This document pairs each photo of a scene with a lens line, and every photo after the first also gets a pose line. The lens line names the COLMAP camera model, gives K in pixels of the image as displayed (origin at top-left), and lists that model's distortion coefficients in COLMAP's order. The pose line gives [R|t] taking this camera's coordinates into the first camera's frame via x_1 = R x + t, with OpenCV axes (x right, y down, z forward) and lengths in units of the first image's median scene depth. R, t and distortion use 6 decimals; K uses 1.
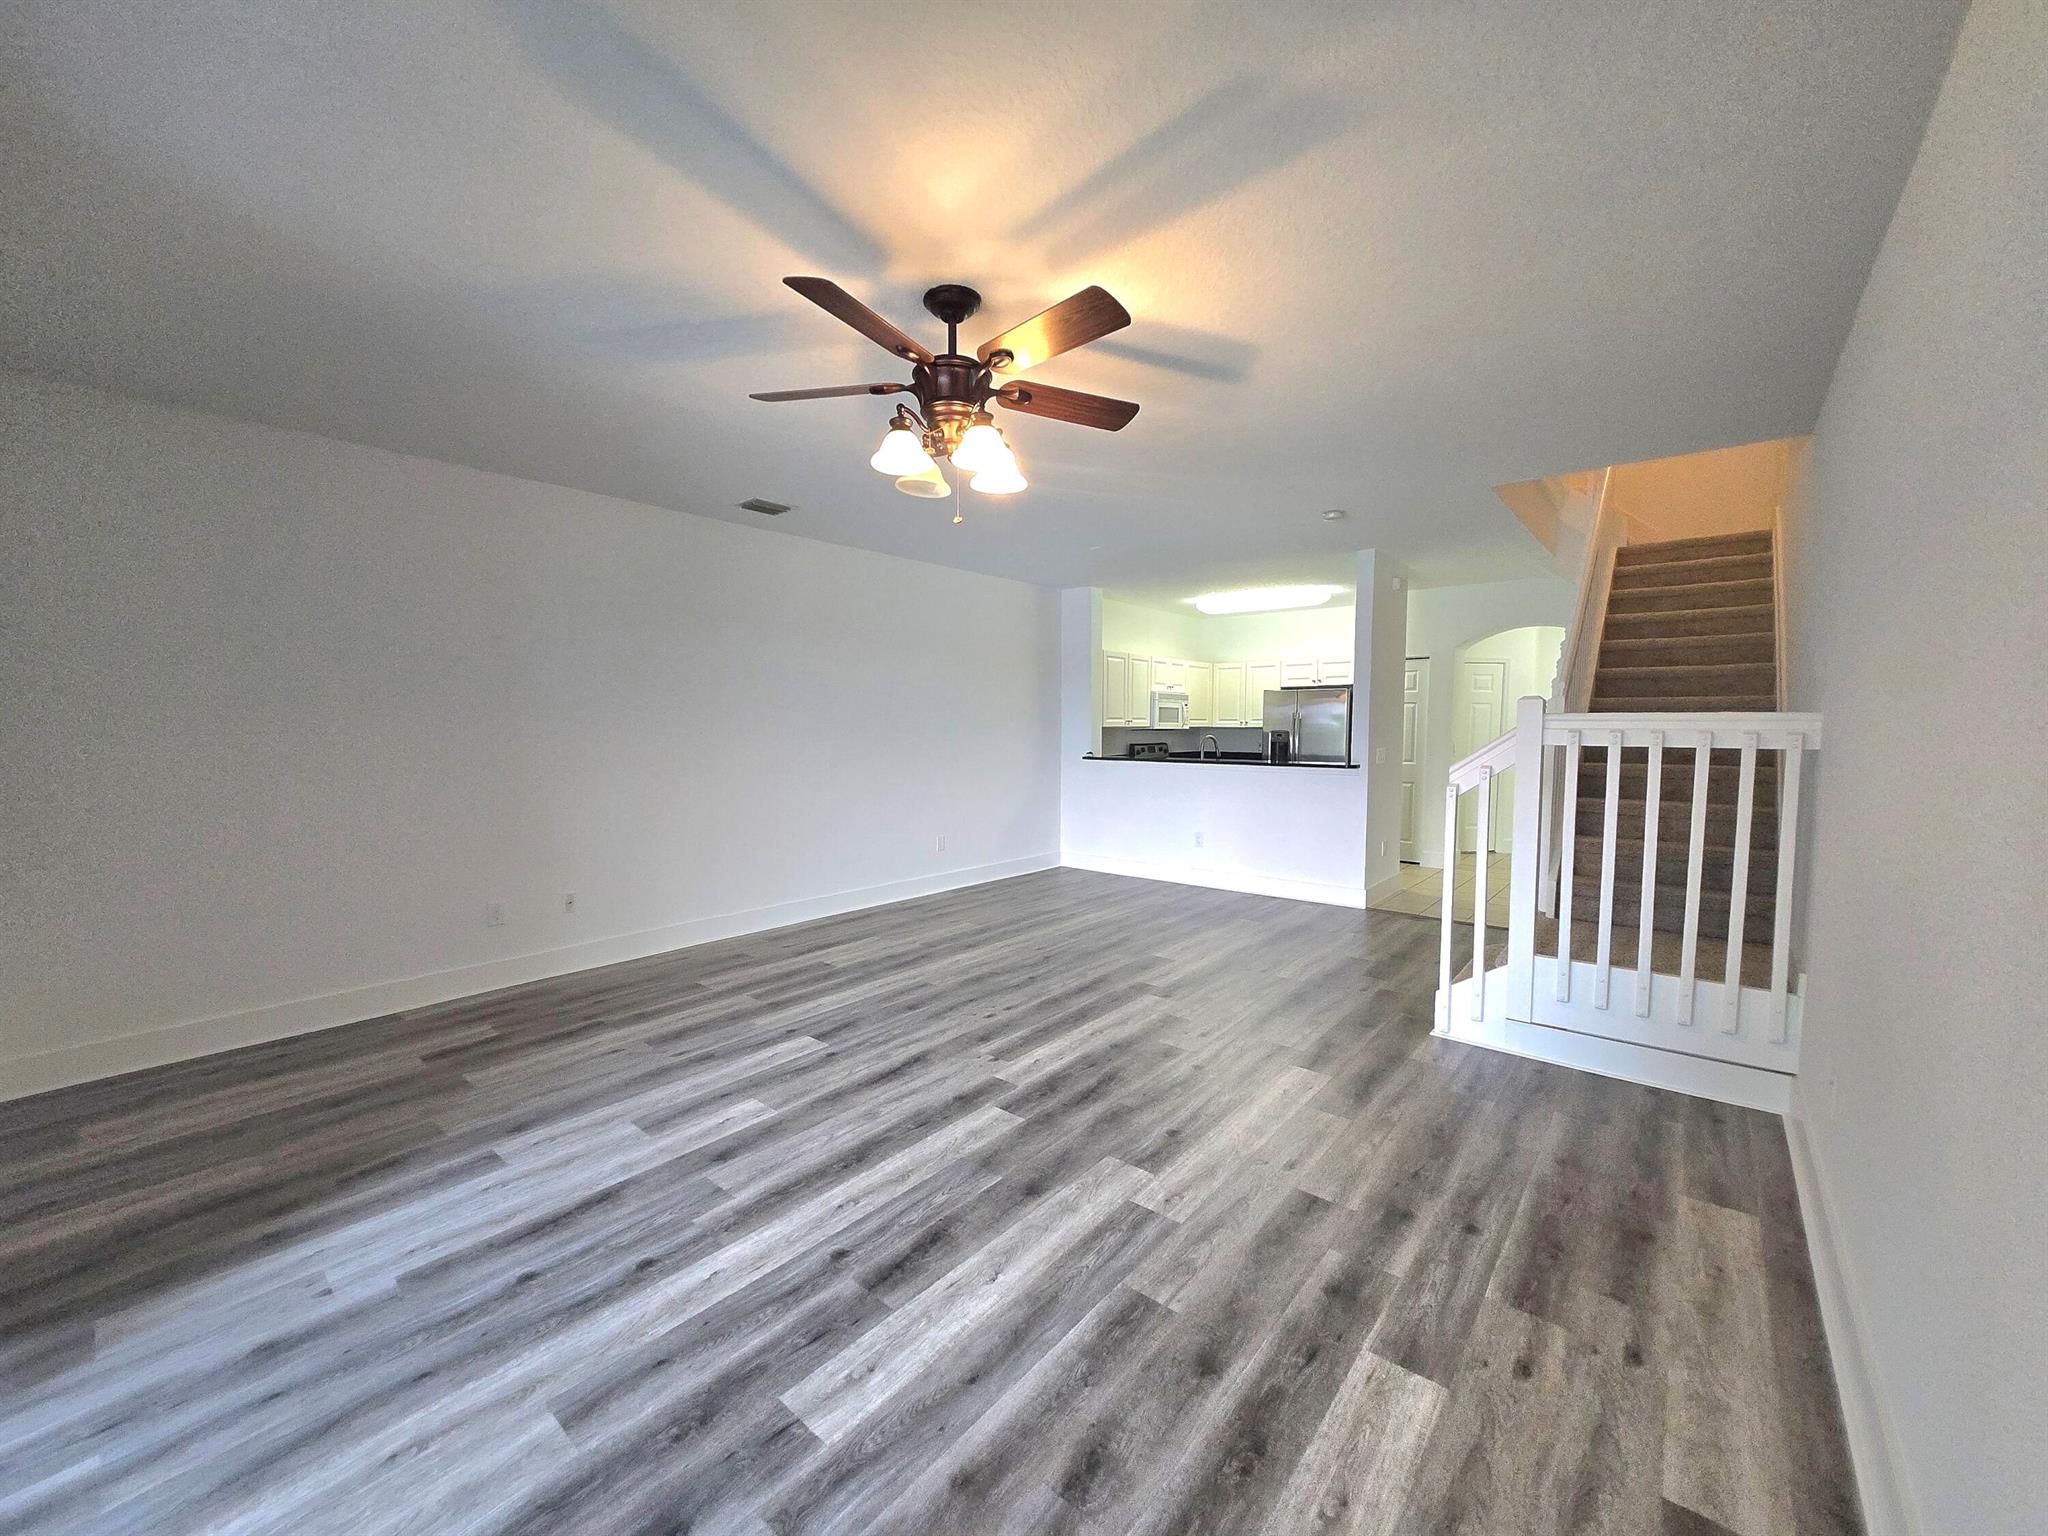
lens RADIAL K [[804.3, 0, 1012.2], [0, 804.3, 783.6], [0, 0, 1]] dist [-0.000944, -0.002539]
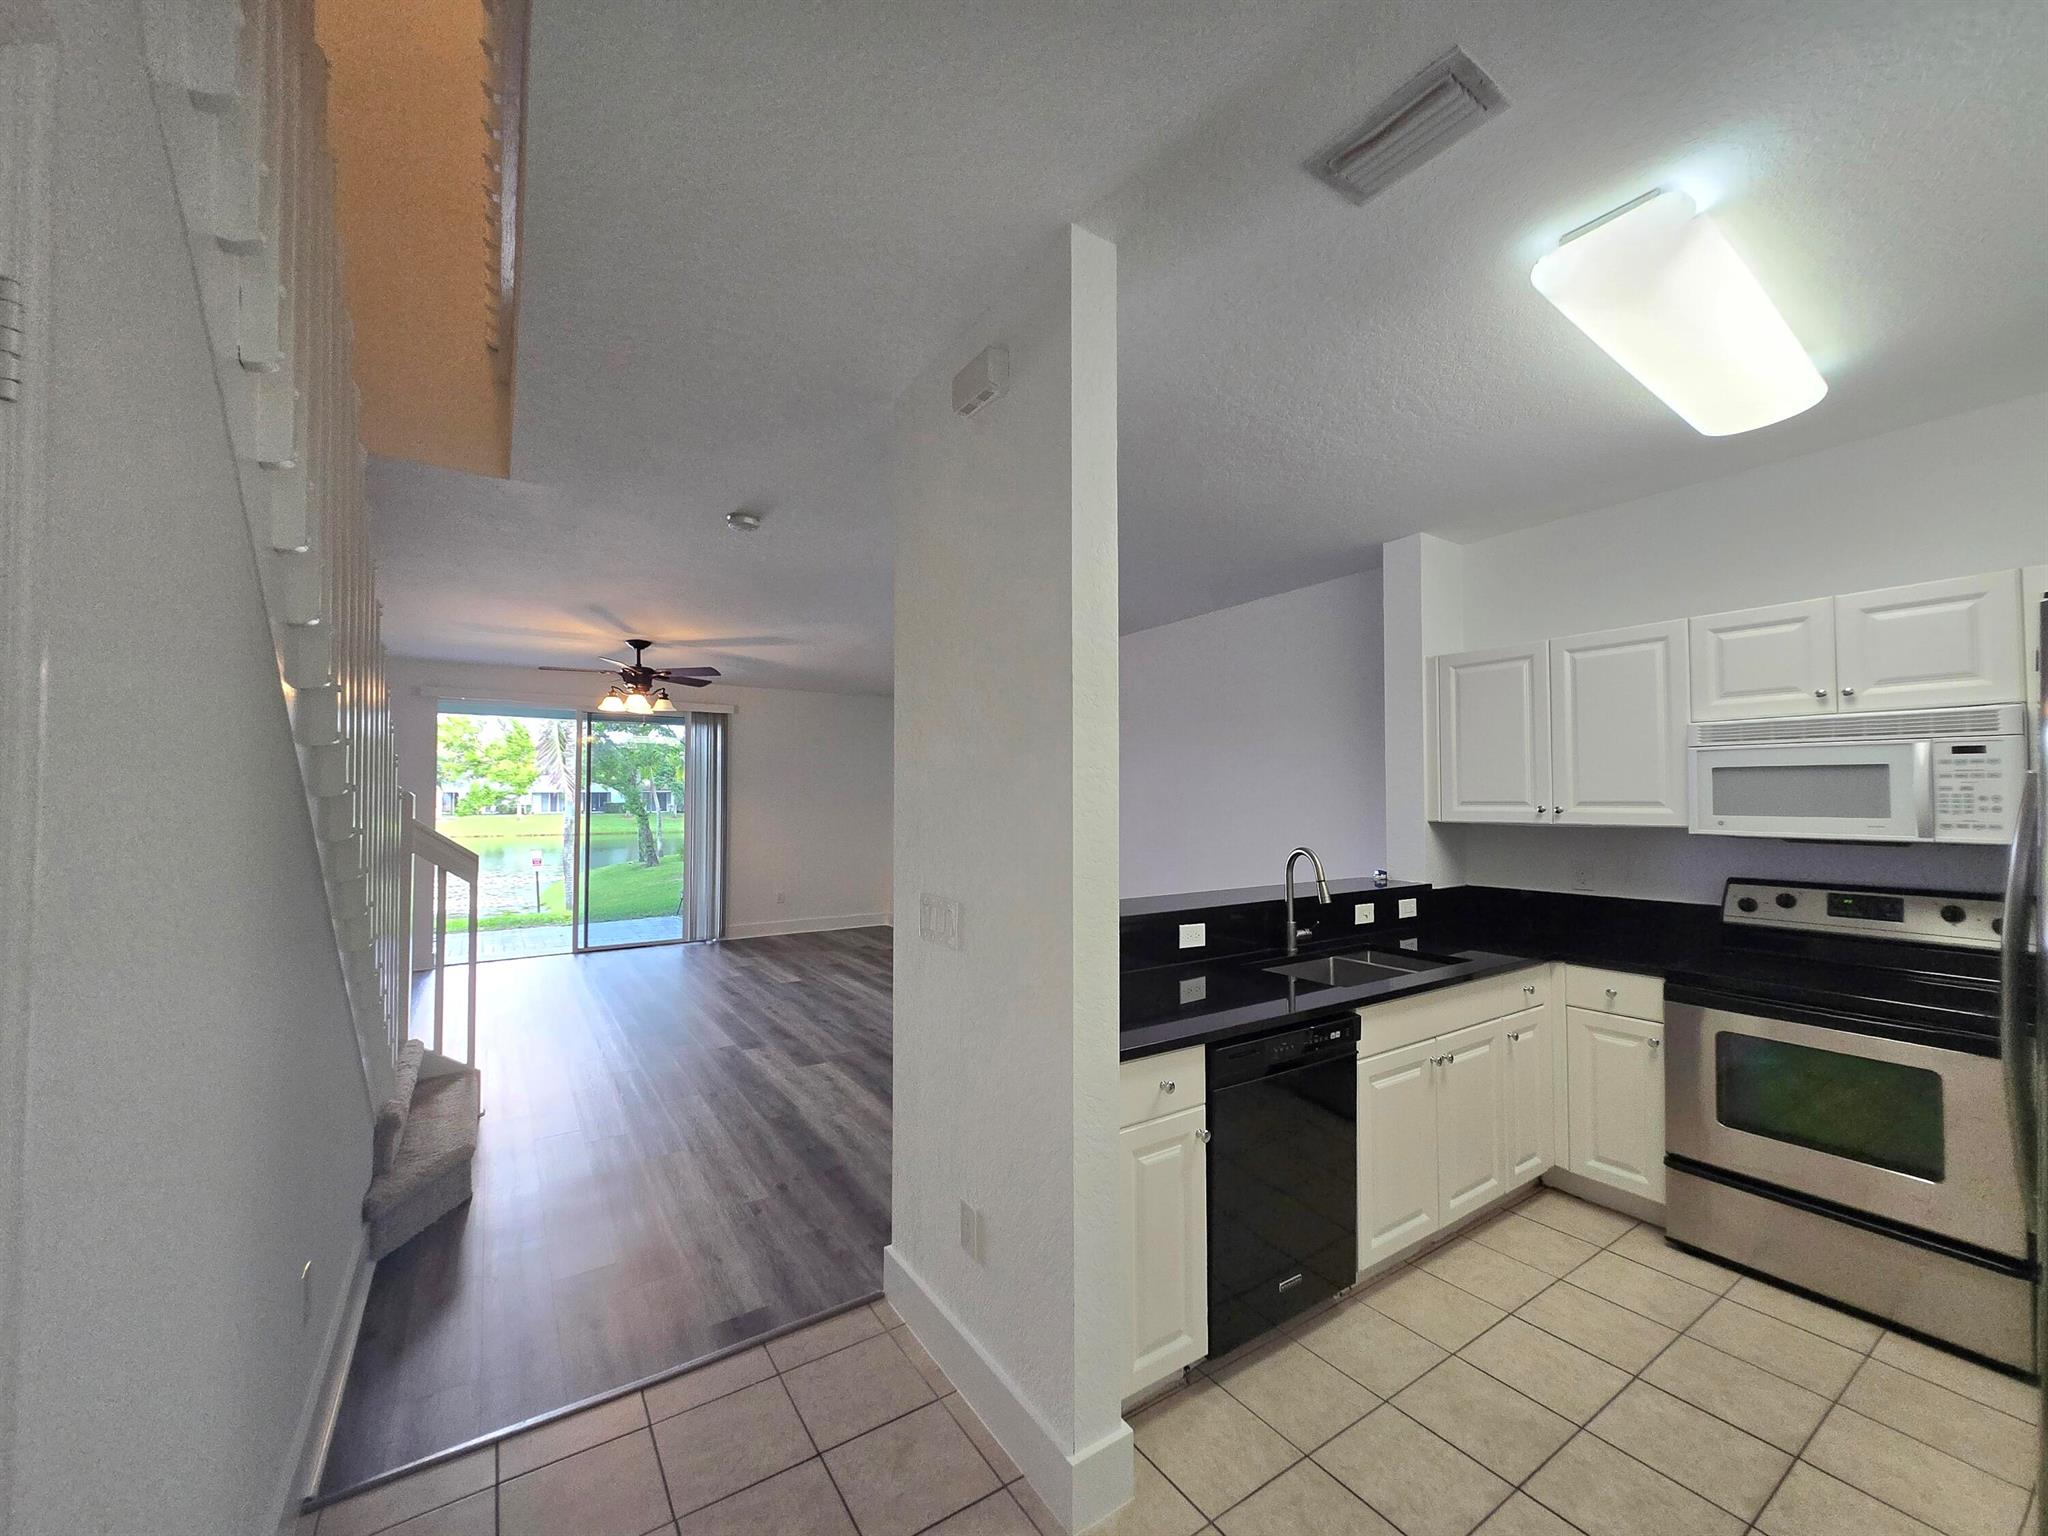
lens RADIAL K [[804.3, 0, 1022.0], [0, 804.3, 773.2], [0, 0, 1]] dist [-0.000944, -0.002539]
pose [[-0.283243, -0.031194, -0.958541, 1.375543], [-0.069625, 0.997502, -0.011888, -0.167768], [0.956518, 0.063371, -0.284707, 1.988733]]
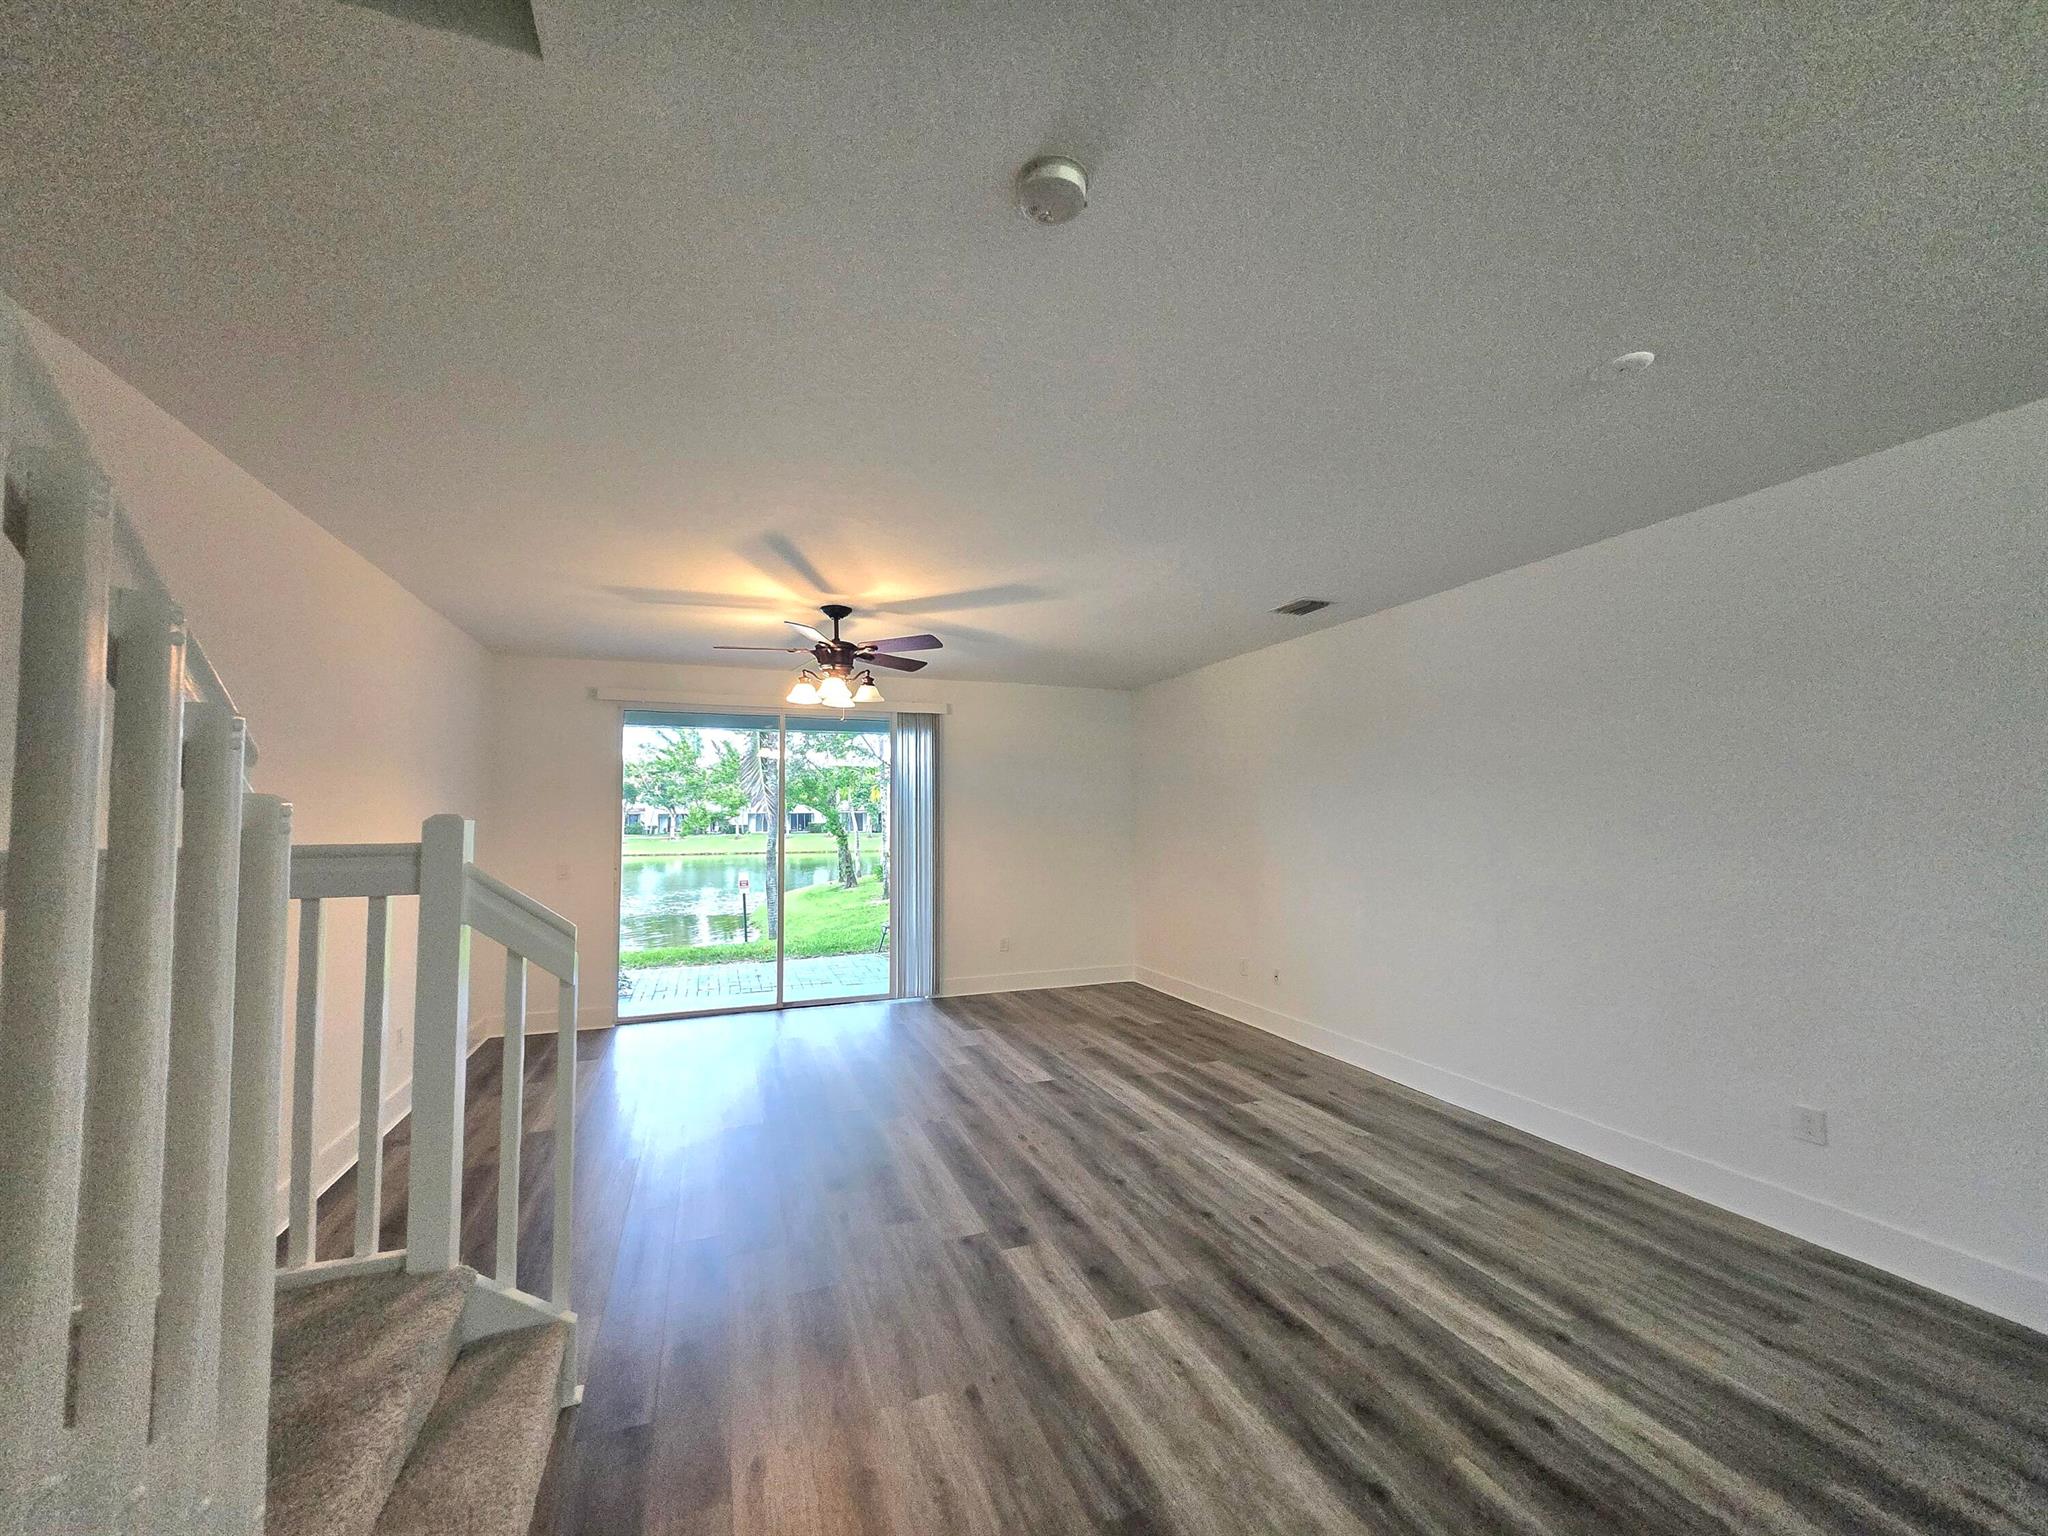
lens RADIAL K [[804.3, 0, 1025.8], [0, 804.3, 773.0], [0, 0, 1]] dist [-0.000944, -0.002539]
pose [[-0.482276, -0.048166, -0.874694, 0.913845], [-0.060221, 0.997948, -0.021750, -0.142106], [0.873947, 0.042185, -0.484187, 1.577275]]
